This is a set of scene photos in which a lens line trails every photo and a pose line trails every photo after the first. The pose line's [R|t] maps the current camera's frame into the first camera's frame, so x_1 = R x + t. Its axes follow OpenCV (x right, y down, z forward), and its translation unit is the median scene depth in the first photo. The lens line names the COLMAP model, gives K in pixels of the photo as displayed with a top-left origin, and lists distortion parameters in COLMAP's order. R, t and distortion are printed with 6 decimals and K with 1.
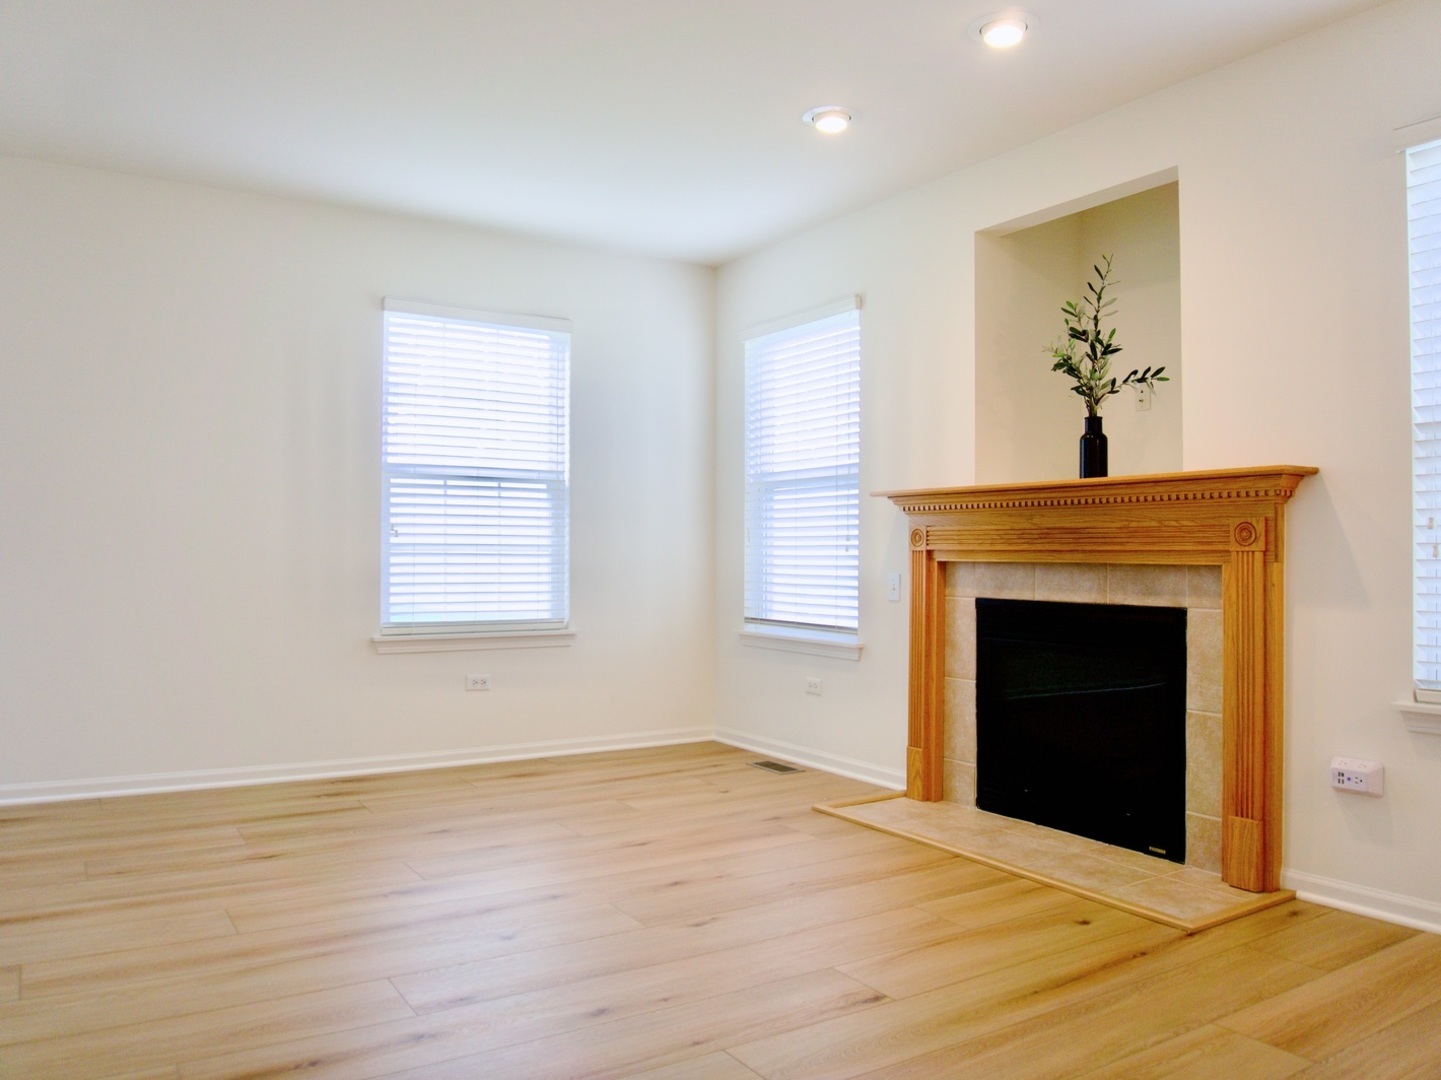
lens RADIAL K [[1092.9, 0, 715.1], [0, 1092.9, 544.0], [0, 0, 1]] dist [-0.042667, -0.013404]
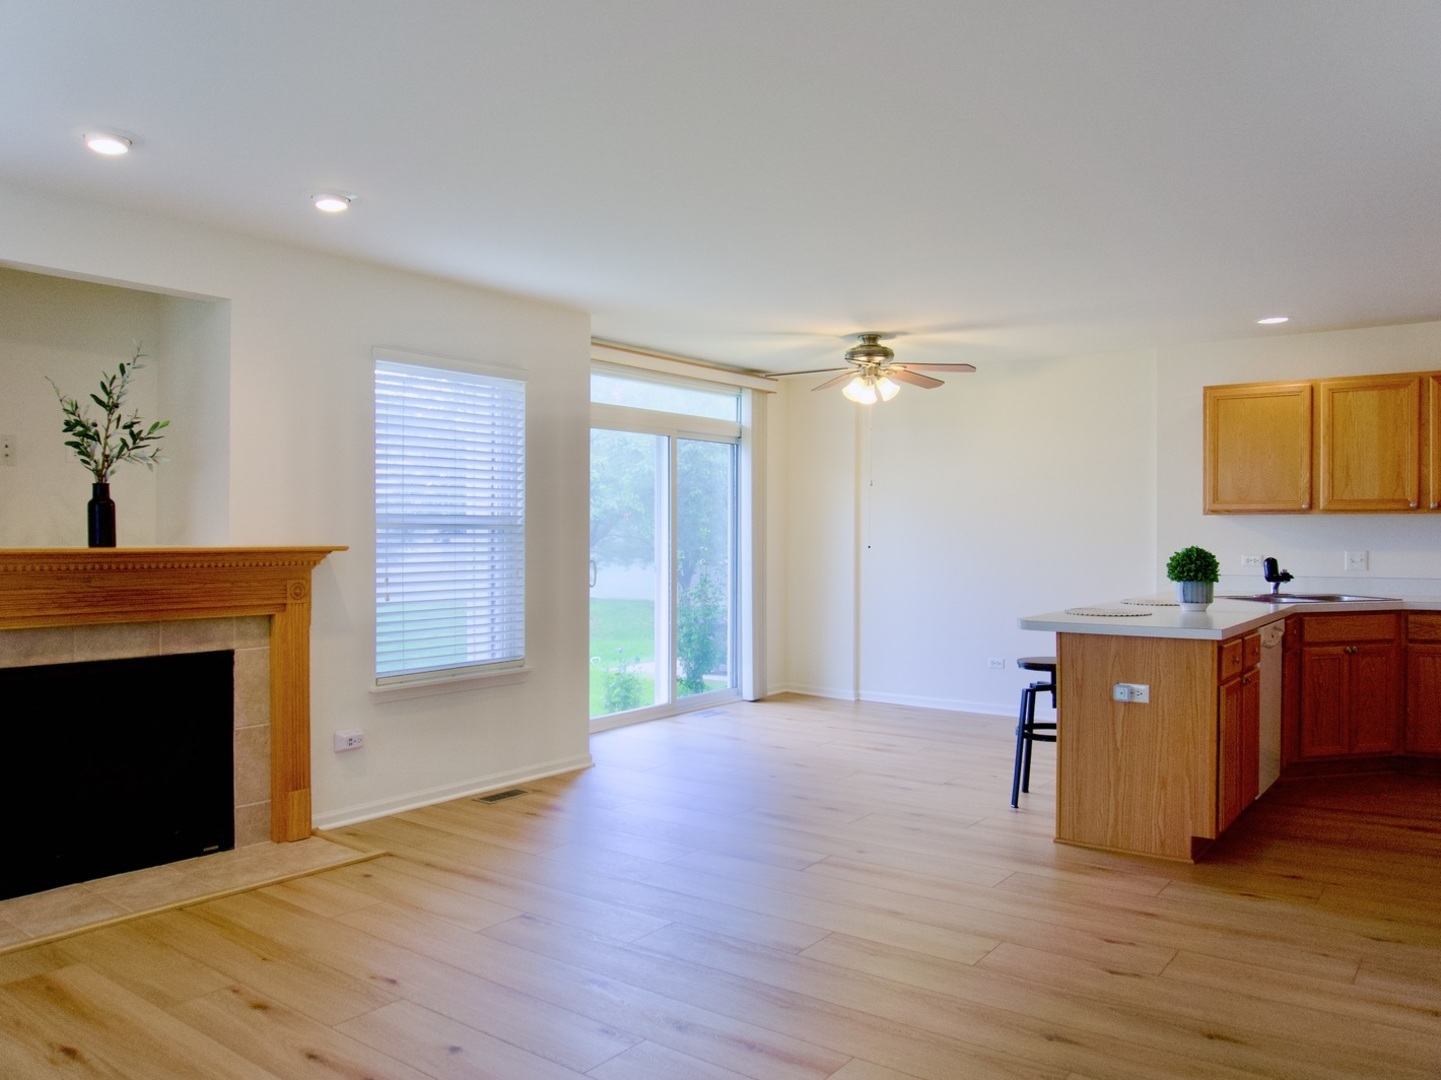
lens RADIAL K [[1092.9, 0, 712.1], [0, 1092.9, 538.3], [0, 0, 1]] dist [-0.042667, -0.013404]
pose [[-0.355494, -0.009627, 0.934629, -0.964640], [-0.013793, 0.999892, 0.005054, -0.087180], [-0.934577, -0.011095, -0.355589, 0.925754]]
